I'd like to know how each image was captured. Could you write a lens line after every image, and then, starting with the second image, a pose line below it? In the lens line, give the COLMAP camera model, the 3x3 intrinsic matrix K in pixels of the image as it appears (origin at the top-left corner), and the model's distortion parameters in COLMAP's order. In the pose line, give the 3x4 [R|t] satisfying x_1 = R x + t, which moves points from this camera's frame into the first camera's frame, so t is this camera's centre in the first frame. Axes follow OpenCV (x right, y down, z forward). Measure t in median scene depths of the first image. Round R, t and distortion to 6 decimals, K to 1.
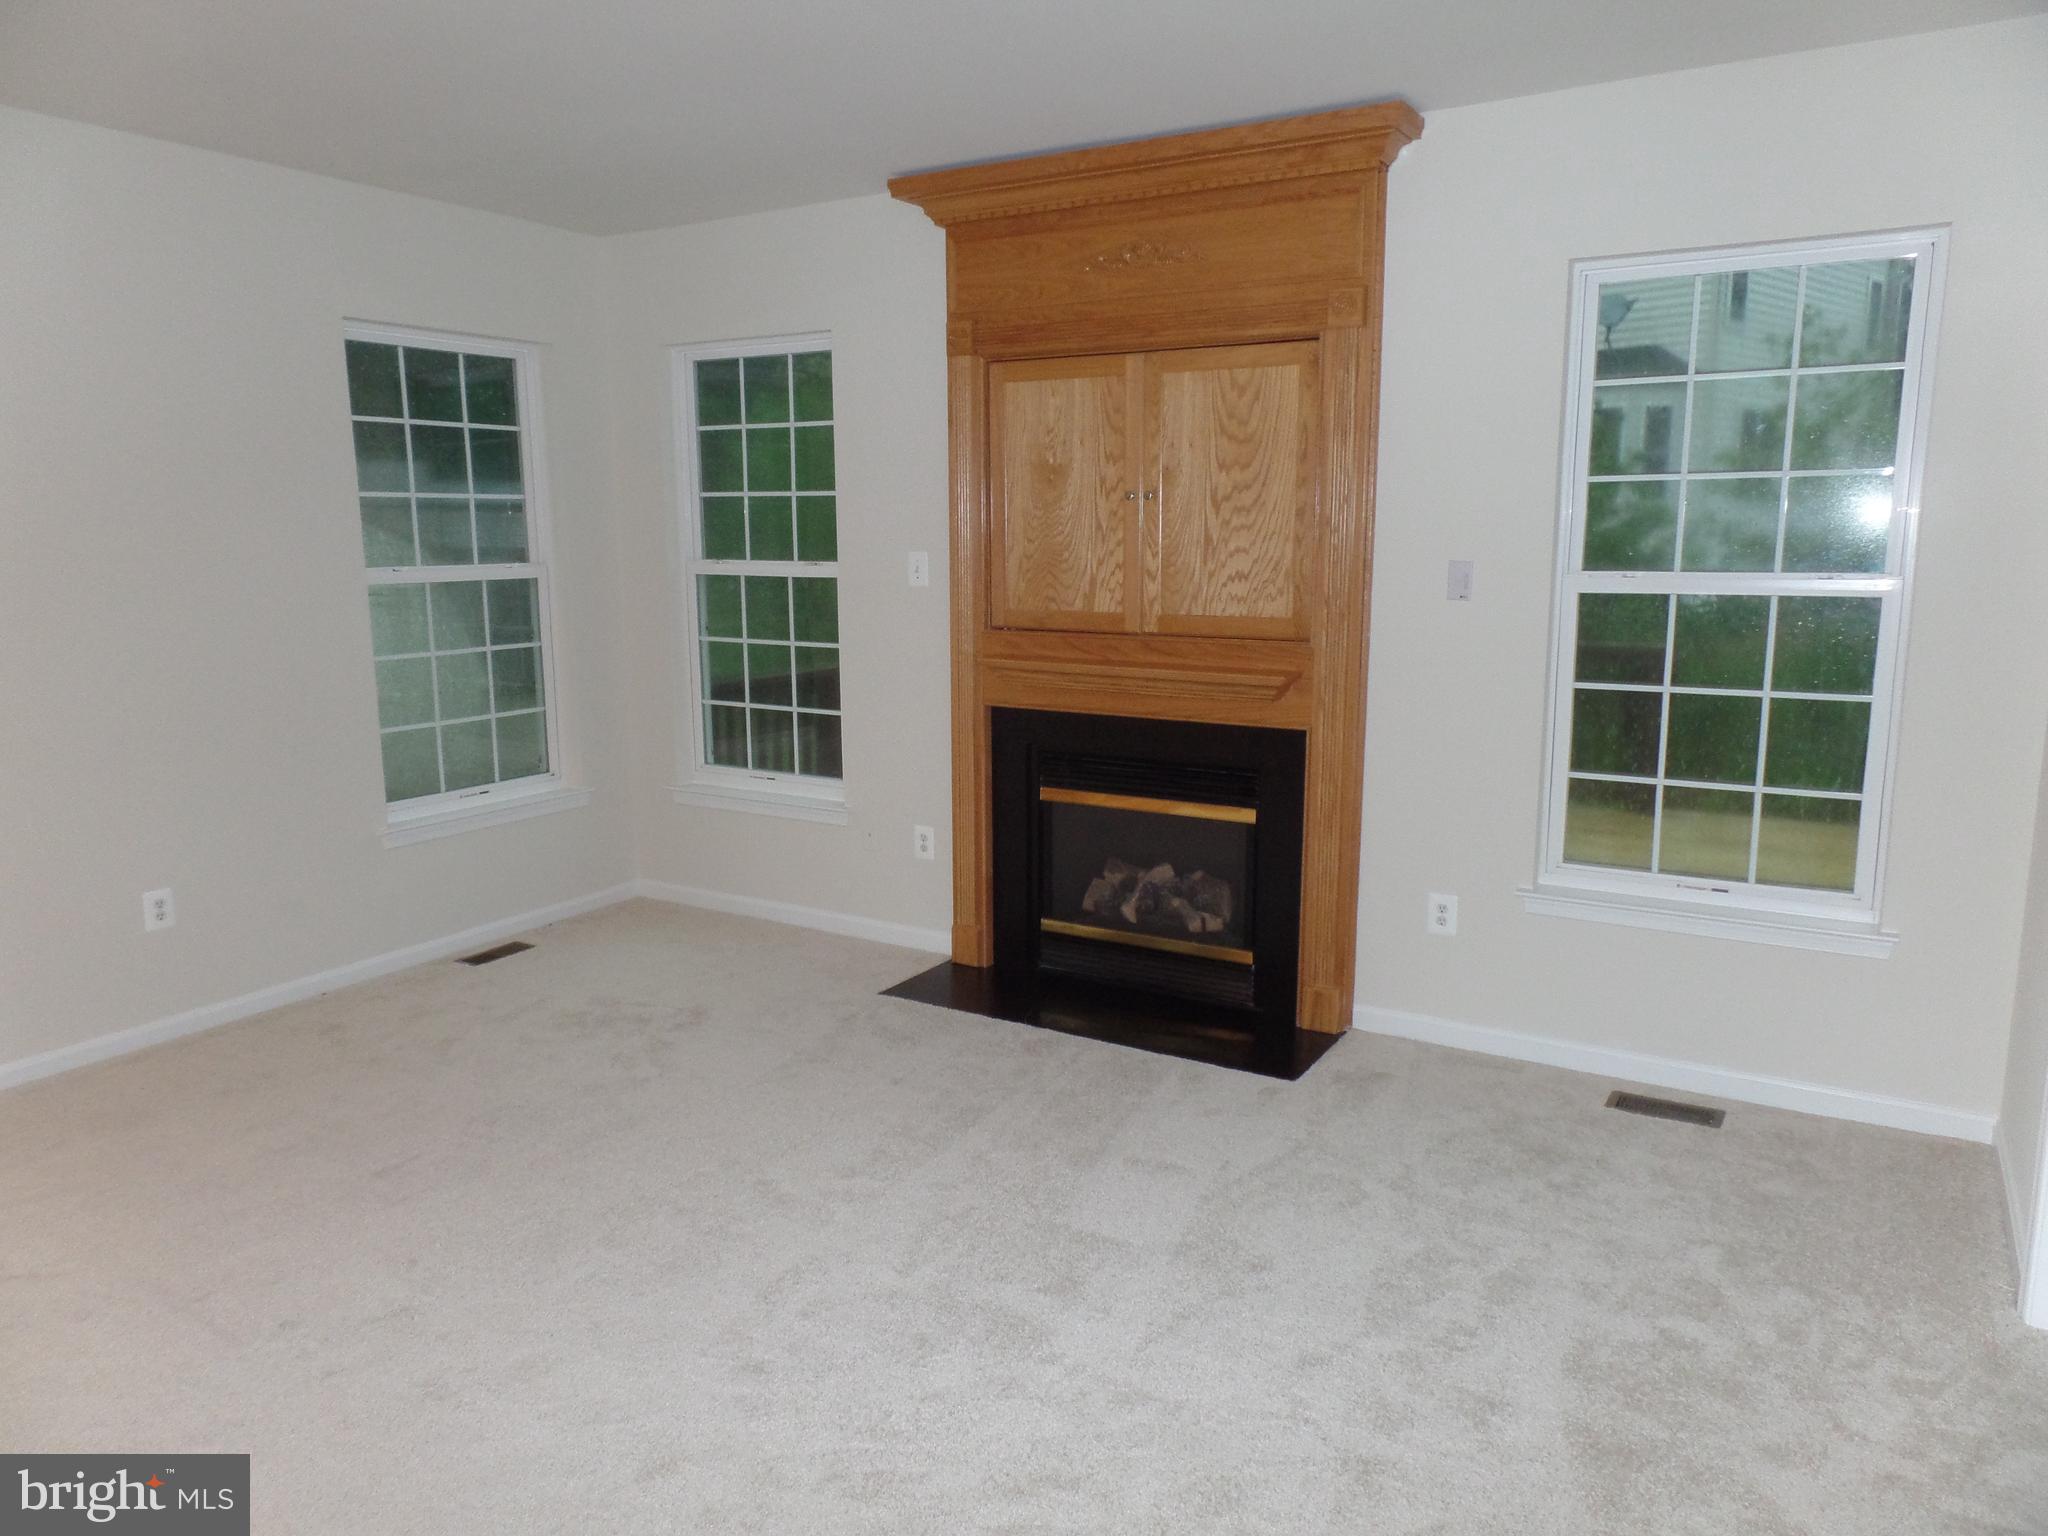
lens RADIAL K [[1407.0, 0, 1024.0], [0, 1407.0, 768.0], [0, 0, 1]] dist [0.008296, 0.002130]
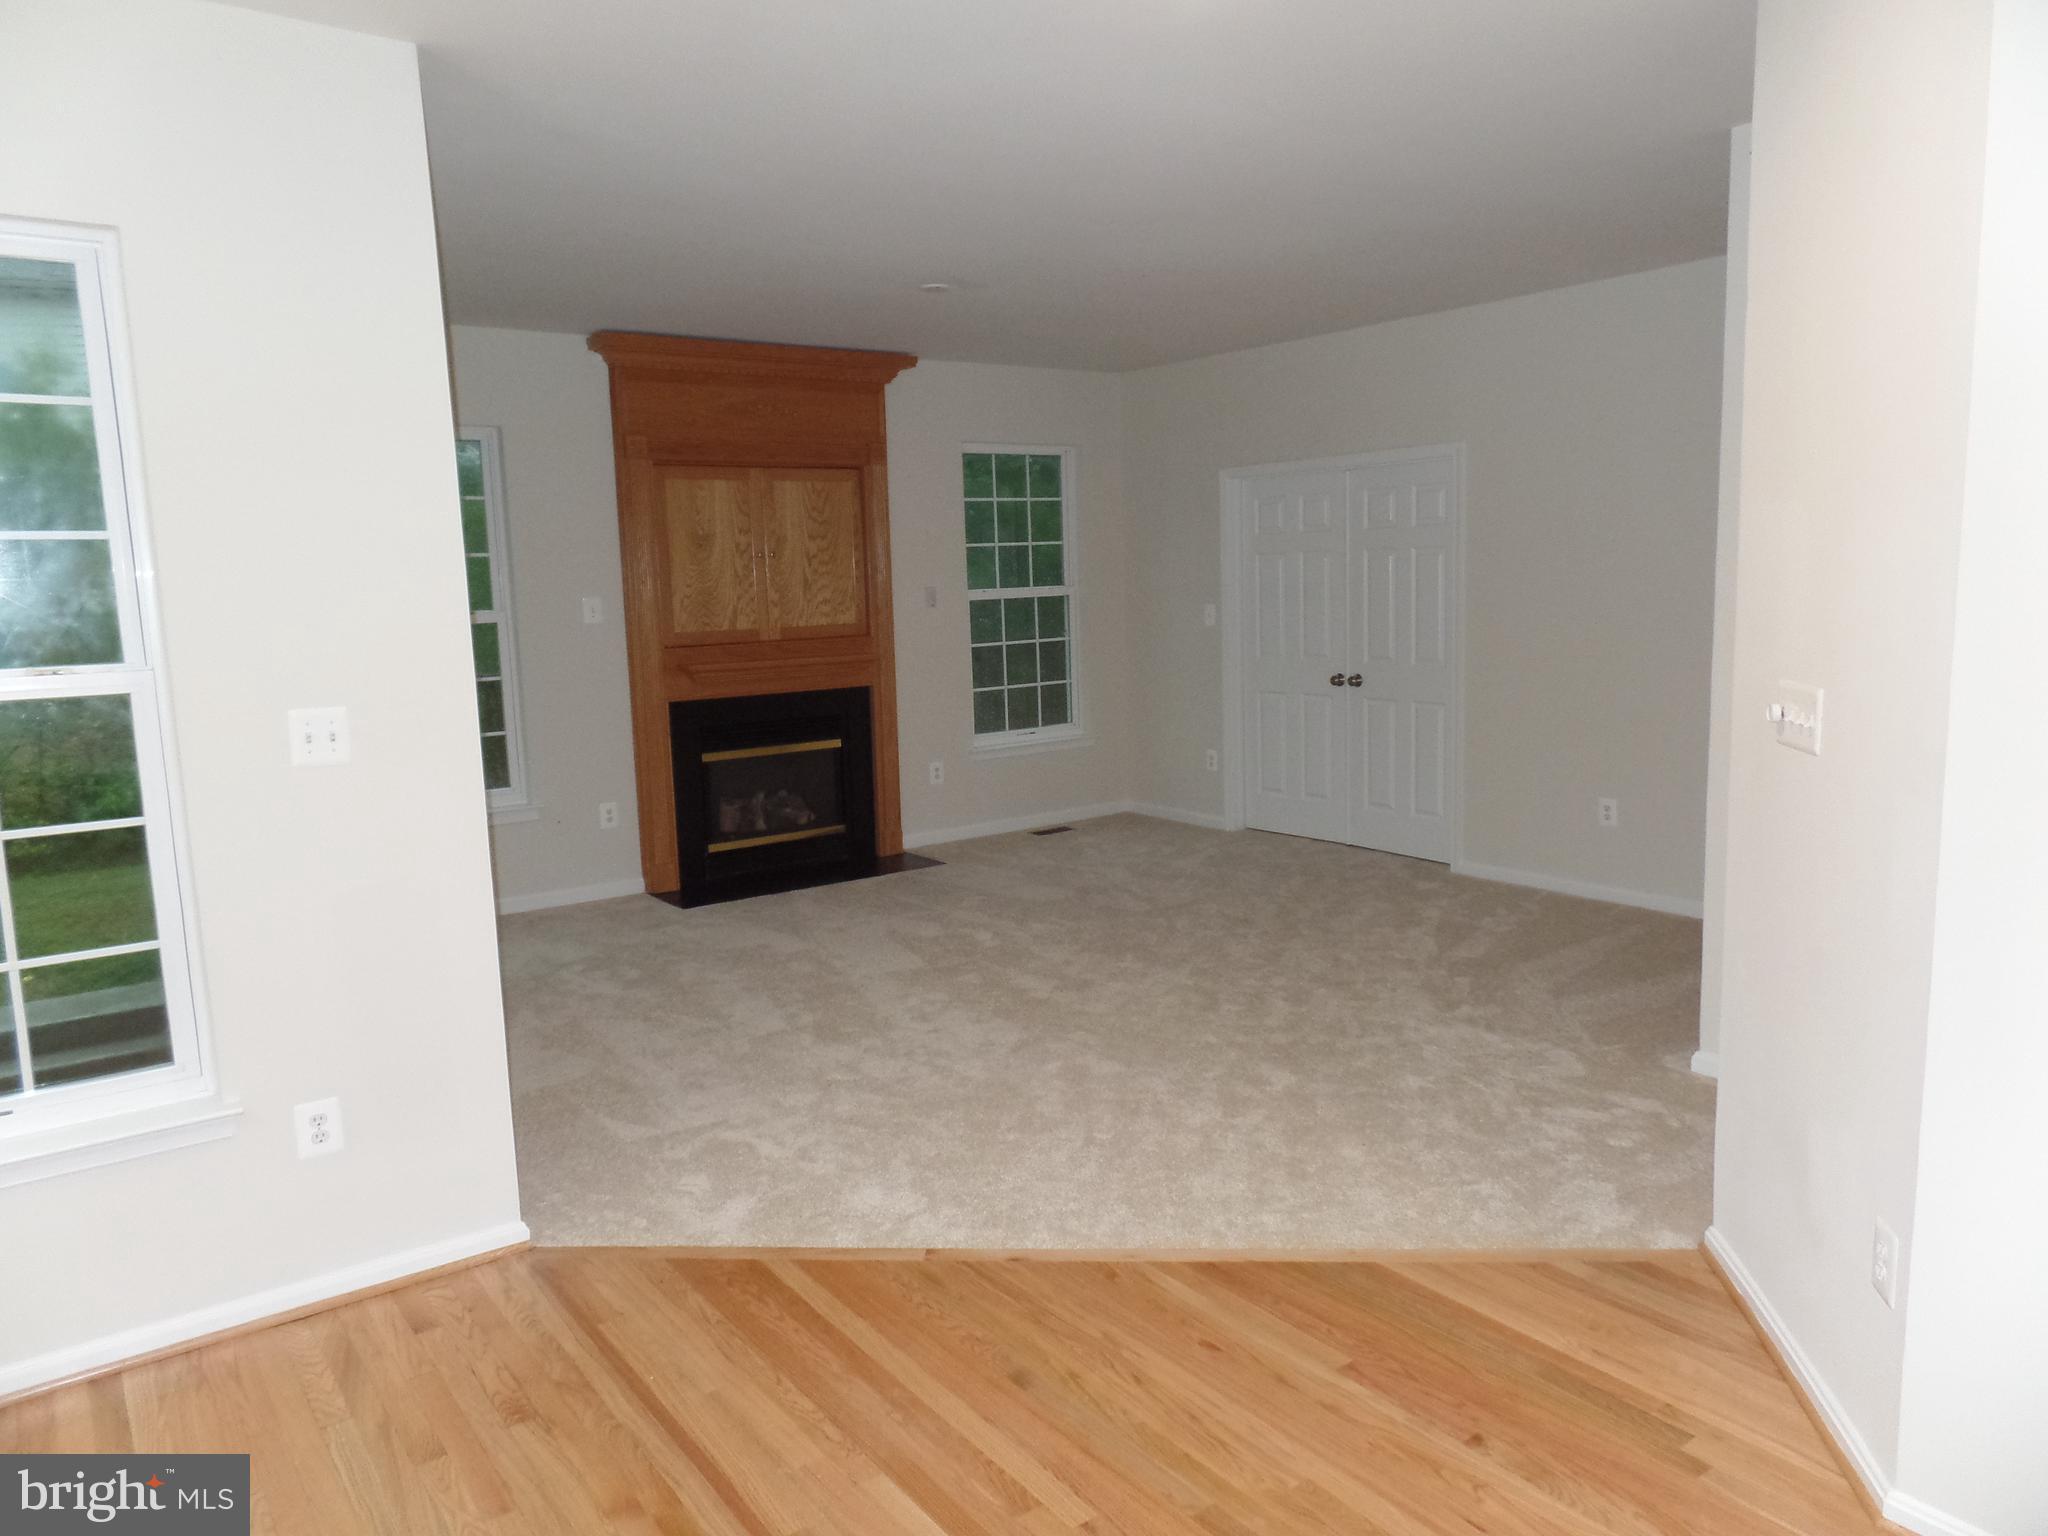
lens RADIAL K [[1407.0, 0, 1024.0], [0, 1407.0, 768.0], [0, 0, 1]] dist [0.008296, 0.002130]
pose [[0.389214, -0.142103, 0.910120, -1.320368], [0.185812, 0.979831, 0.073525, -0.019206], [-0.902212, 0.140494, 0.407768, 0.115694]]
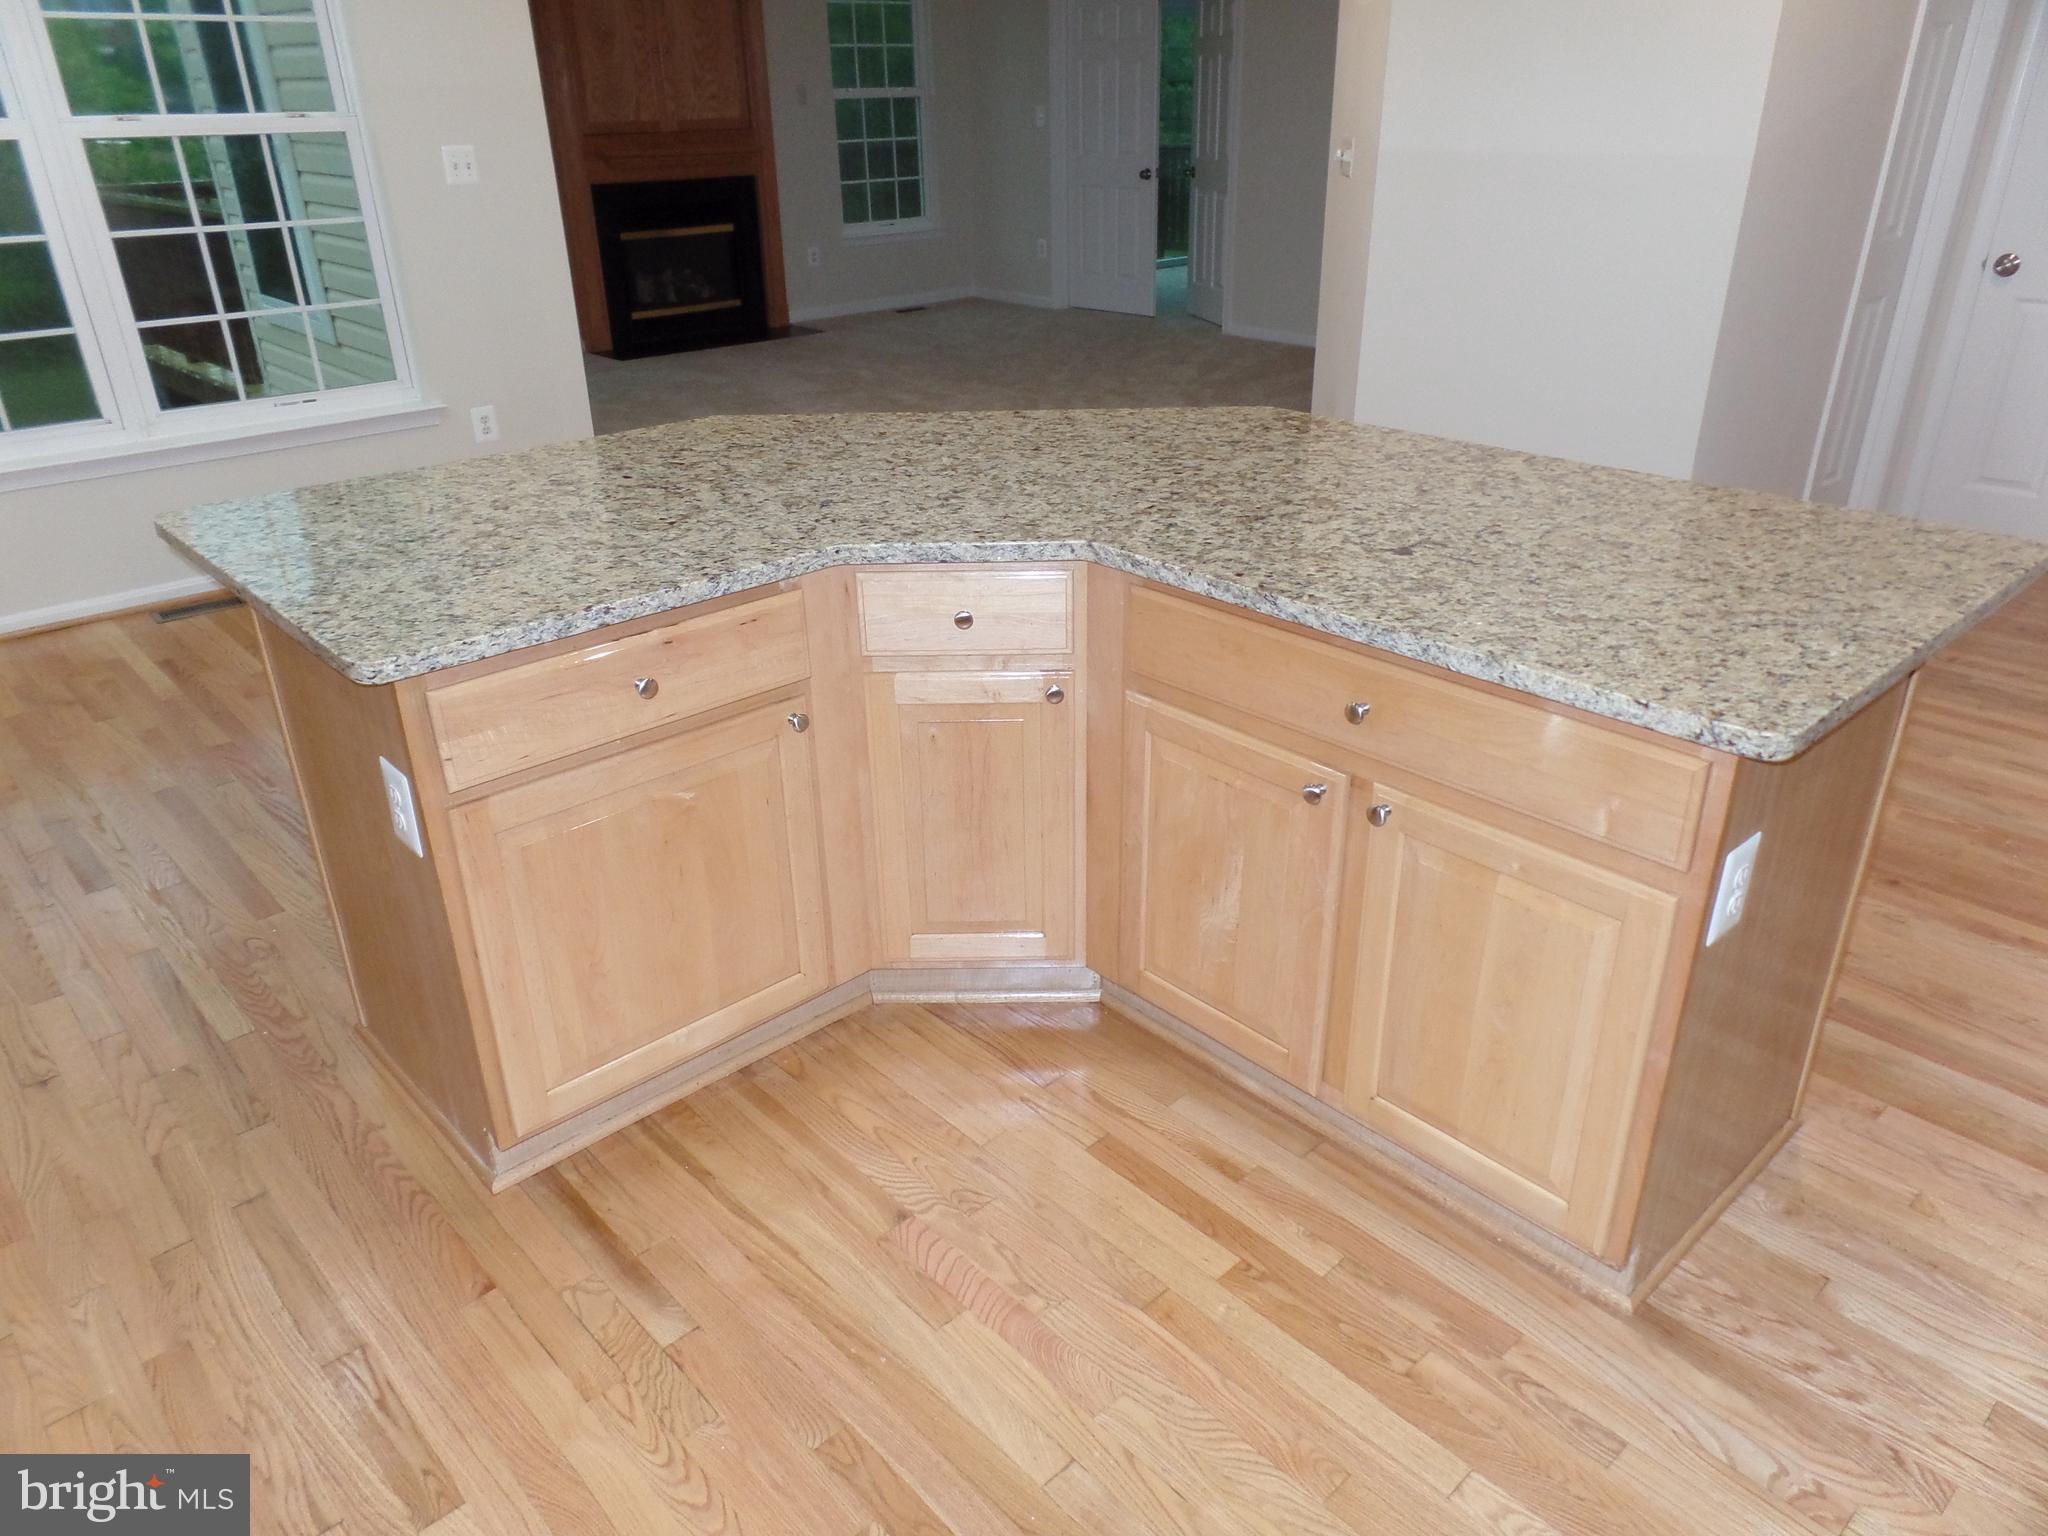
lens RADIAL K [[1407.0, 0, 1024.0], [0, 1407.0, 768.0], [0, 0, 1]] dist [0.008296, 0.002130]
pose [[0.288071, -0.424363, 0.858447, -1.823159], [0.176891, 0.904602, 0.387820, 0.027061], [-0.941130, 0.040132, 0.335655, -0.047303]]
